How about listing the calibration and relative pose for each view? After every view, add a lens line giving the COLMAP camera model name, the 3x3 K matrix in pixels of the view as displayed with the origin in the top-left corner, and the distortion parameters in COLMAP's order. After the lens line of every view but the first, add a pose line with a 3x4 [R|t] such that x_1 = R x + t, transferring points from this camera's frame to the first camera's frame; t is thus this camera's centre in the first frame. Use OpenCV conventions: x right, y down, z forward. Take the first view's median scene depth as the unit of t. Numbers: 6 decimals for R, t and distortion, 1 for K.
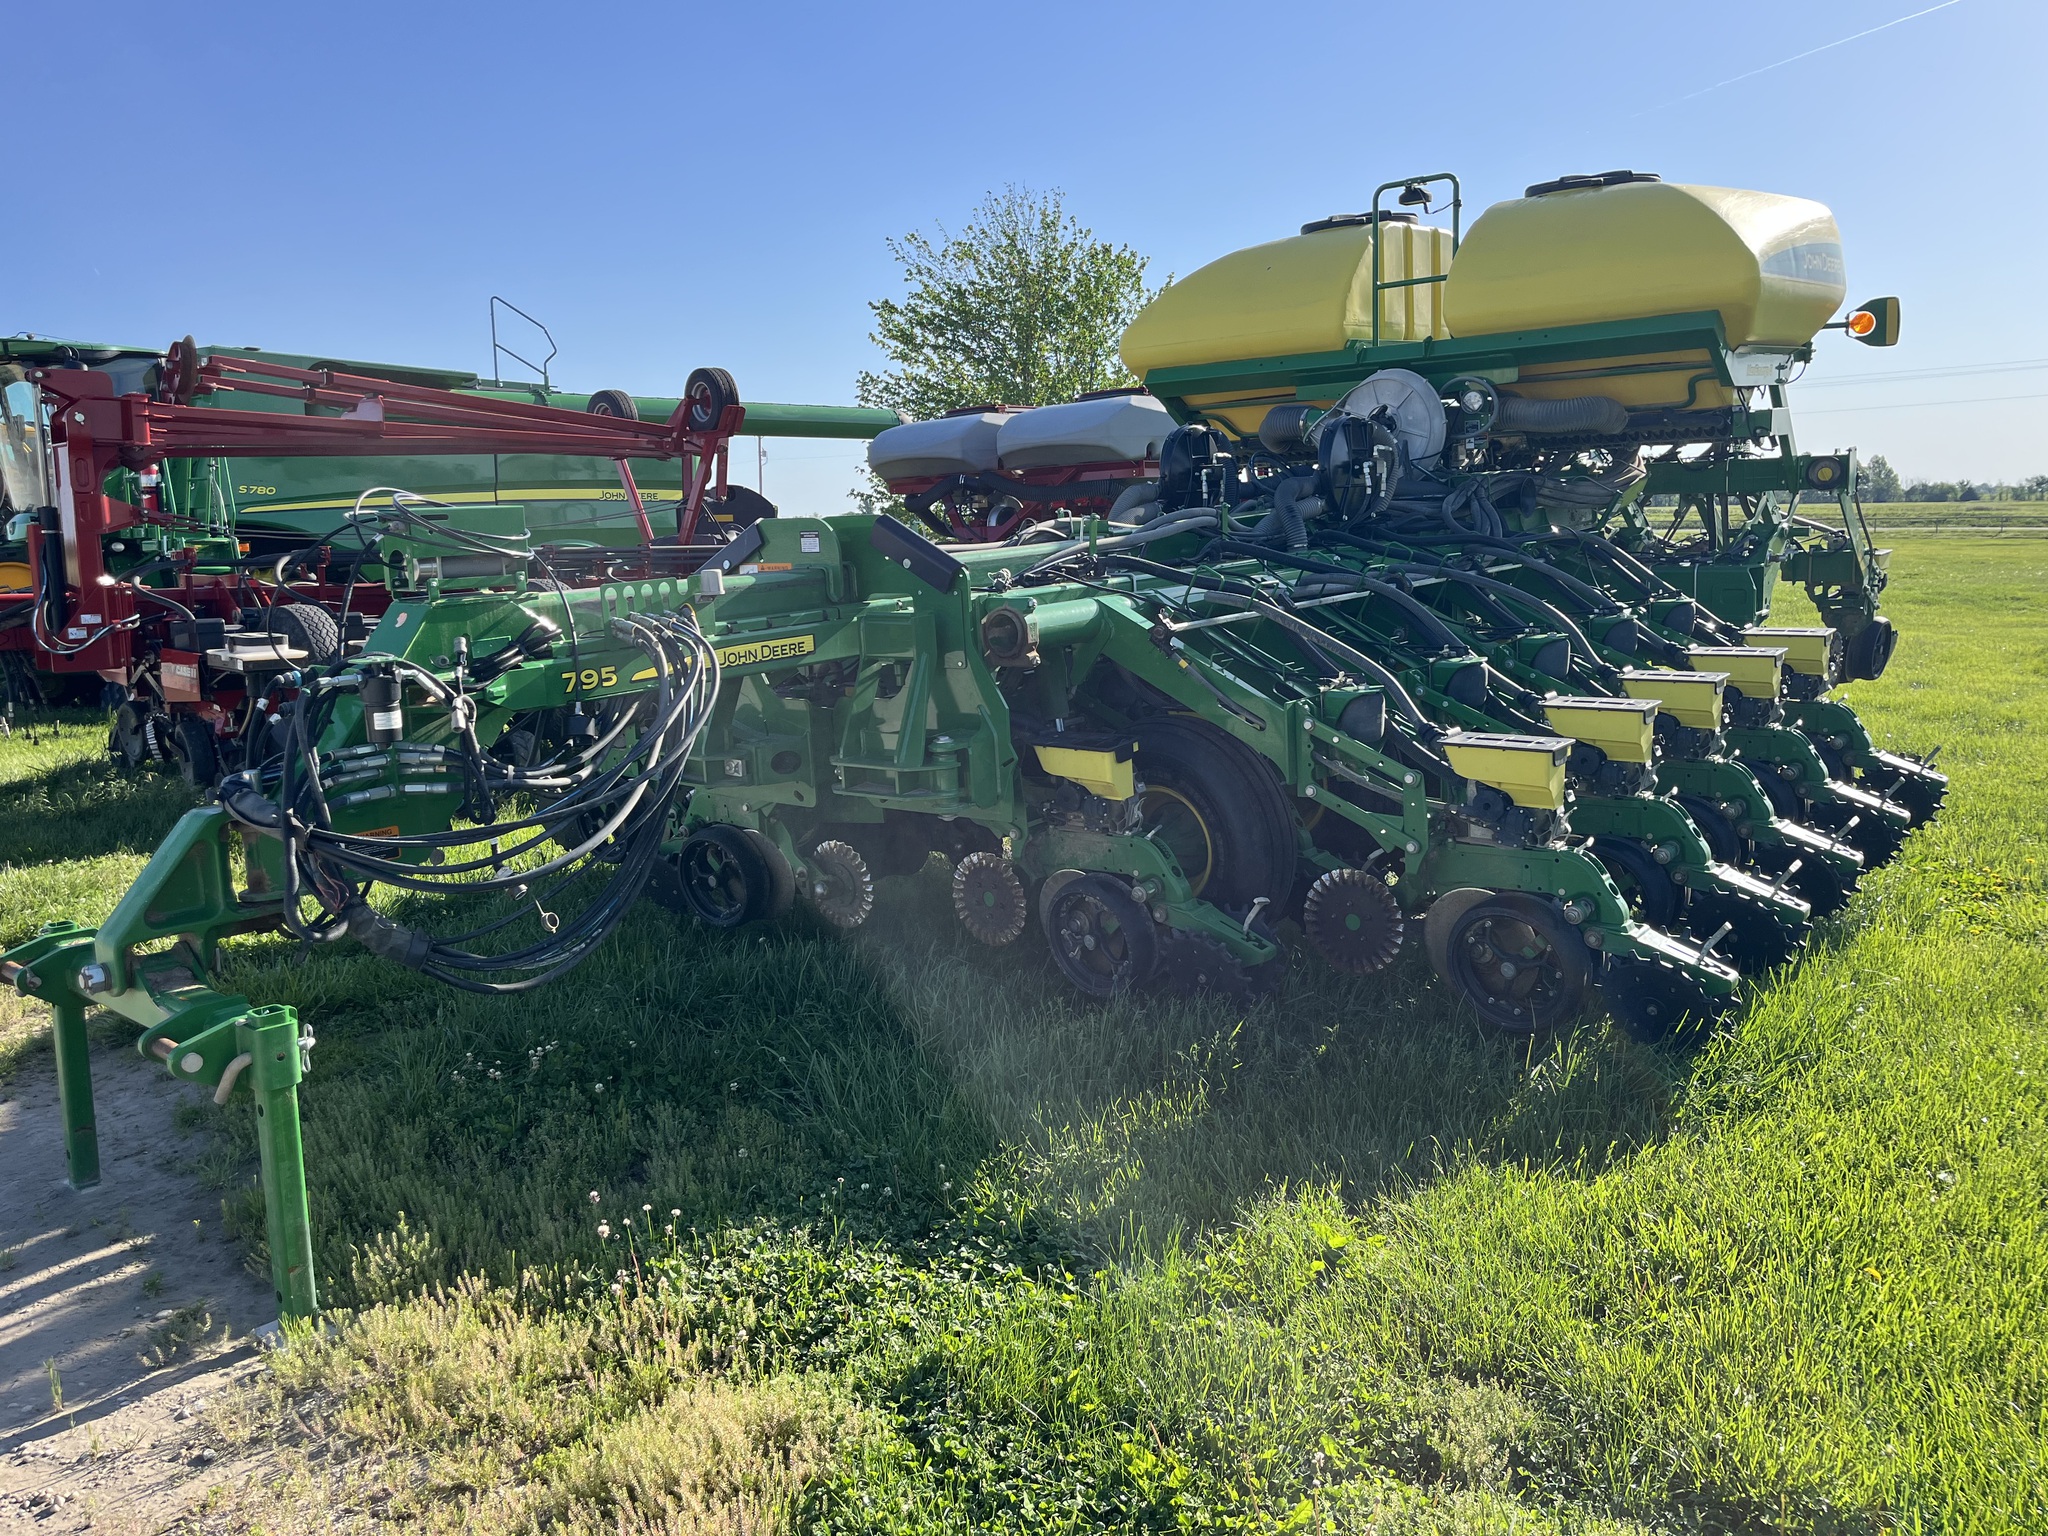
lens RADIAL K [[1539.8, 0, 1024.0], [0, 1539.8, 768.0], [0, 0, 1]] dist [0.025867, -0.006931]
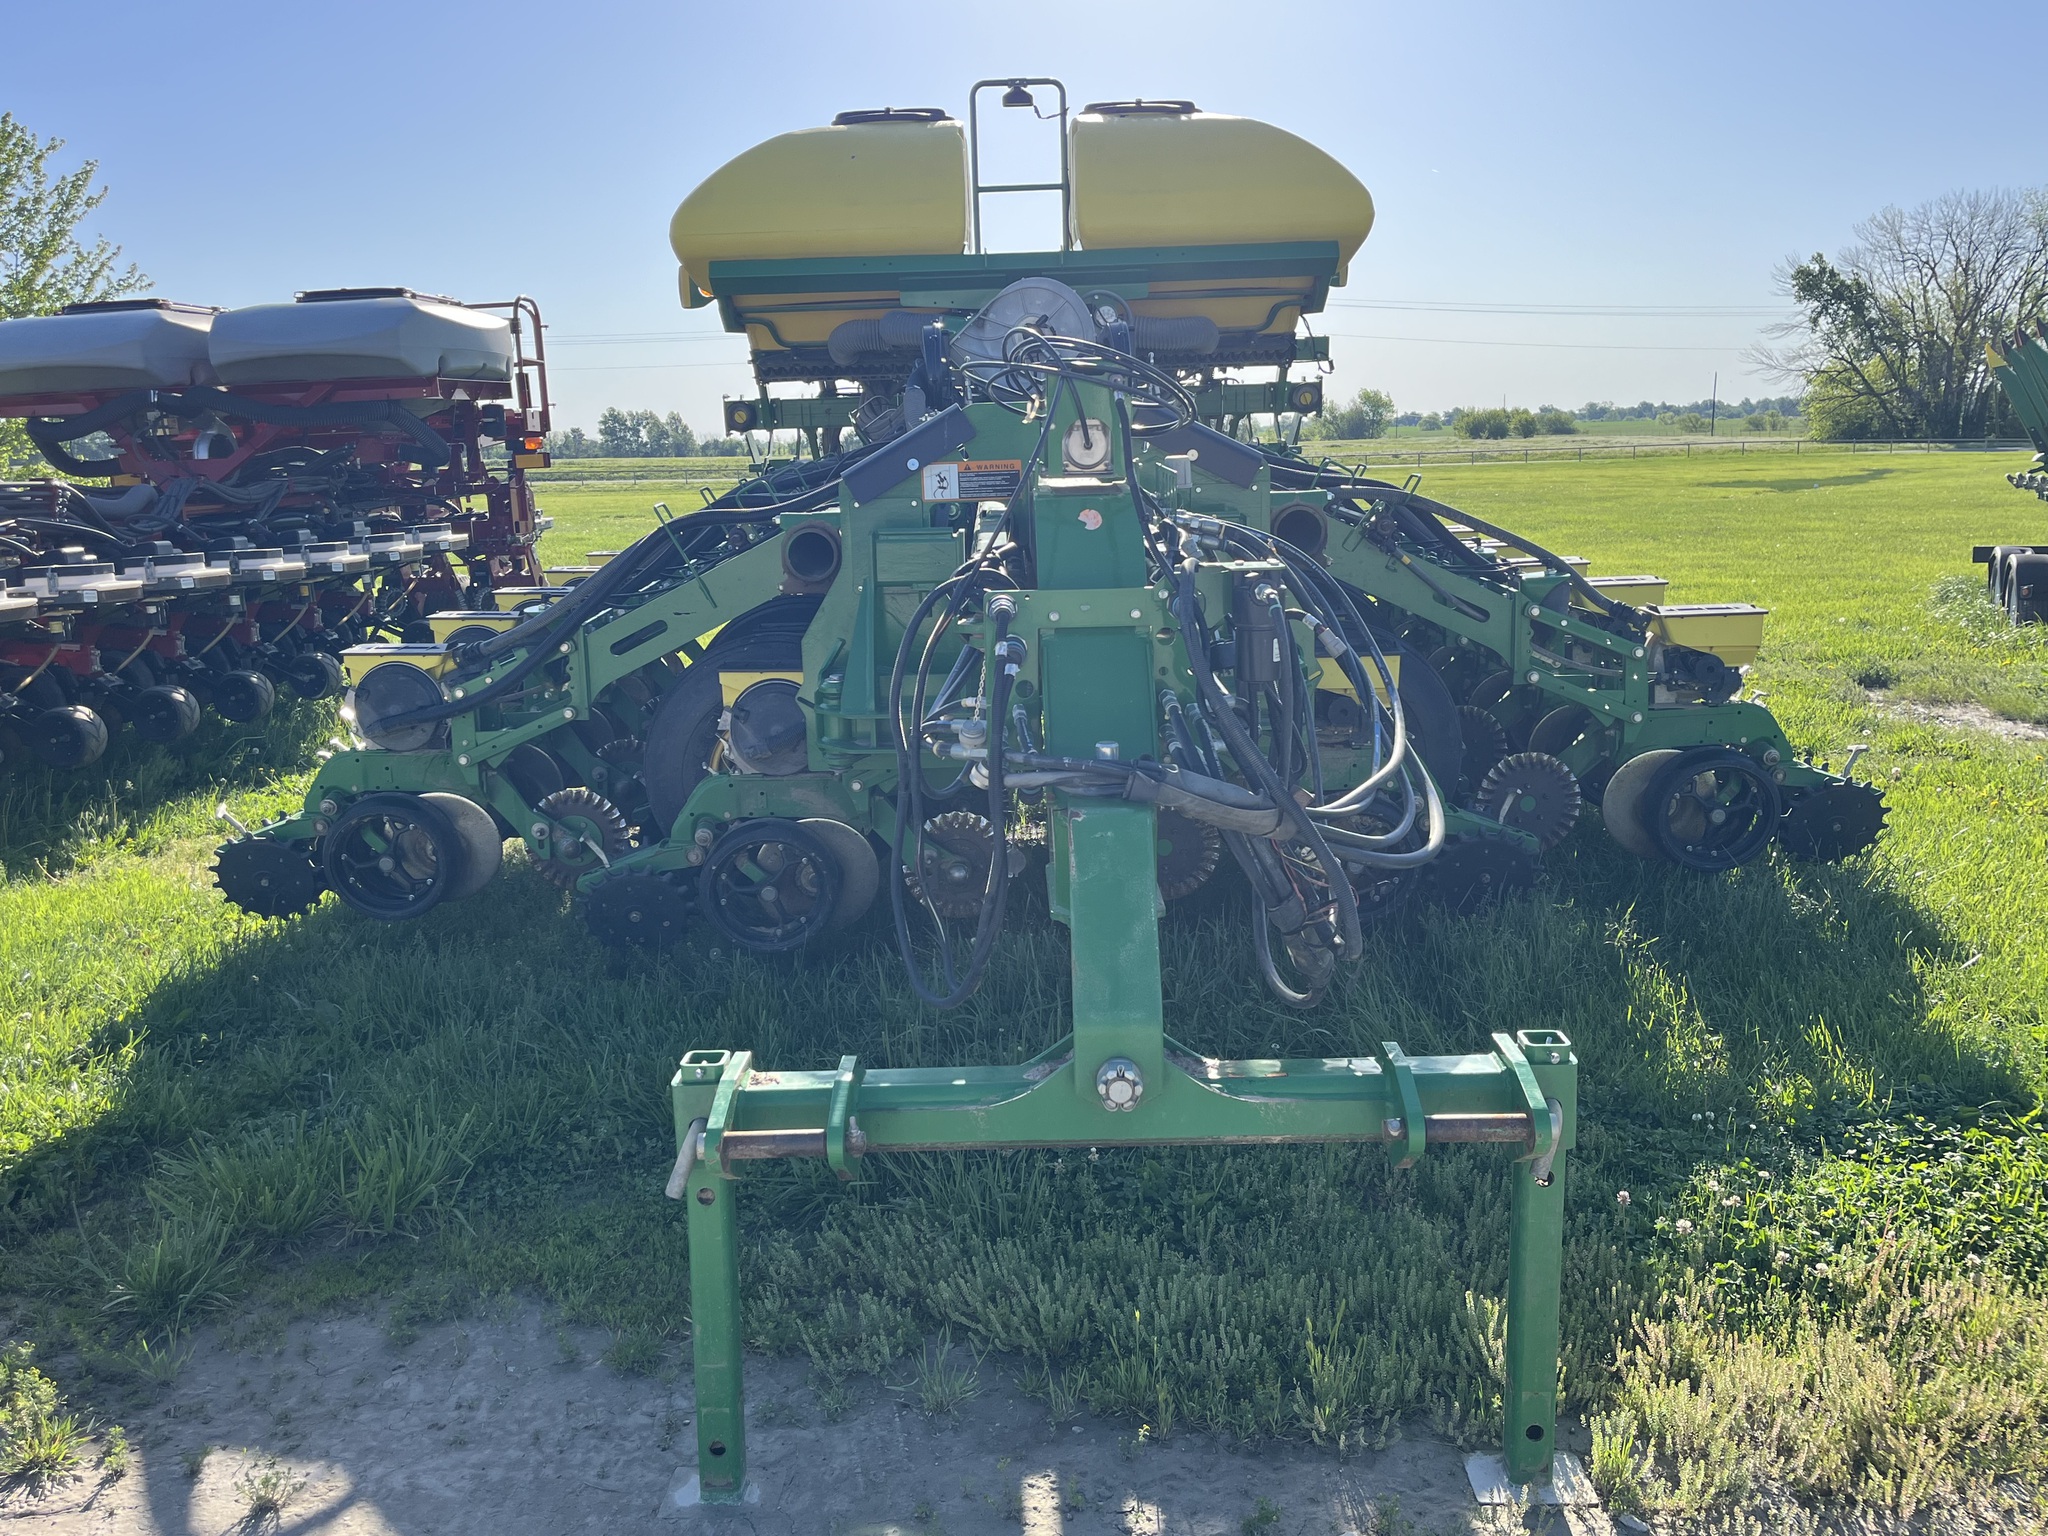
lens RADIAL K [[1630.8, 0, 1024.0], [0, 1630.8, 768.0], [0, 0, 1]] dist [0.005008, -0.001797]
pose [[0.768490, -0.121425, 0.628234, -0.456189], [0.108979, 0.992322, 0.058487, -0.015069], [-0.630512, 0.023517, 0.775823, 0.229552]]
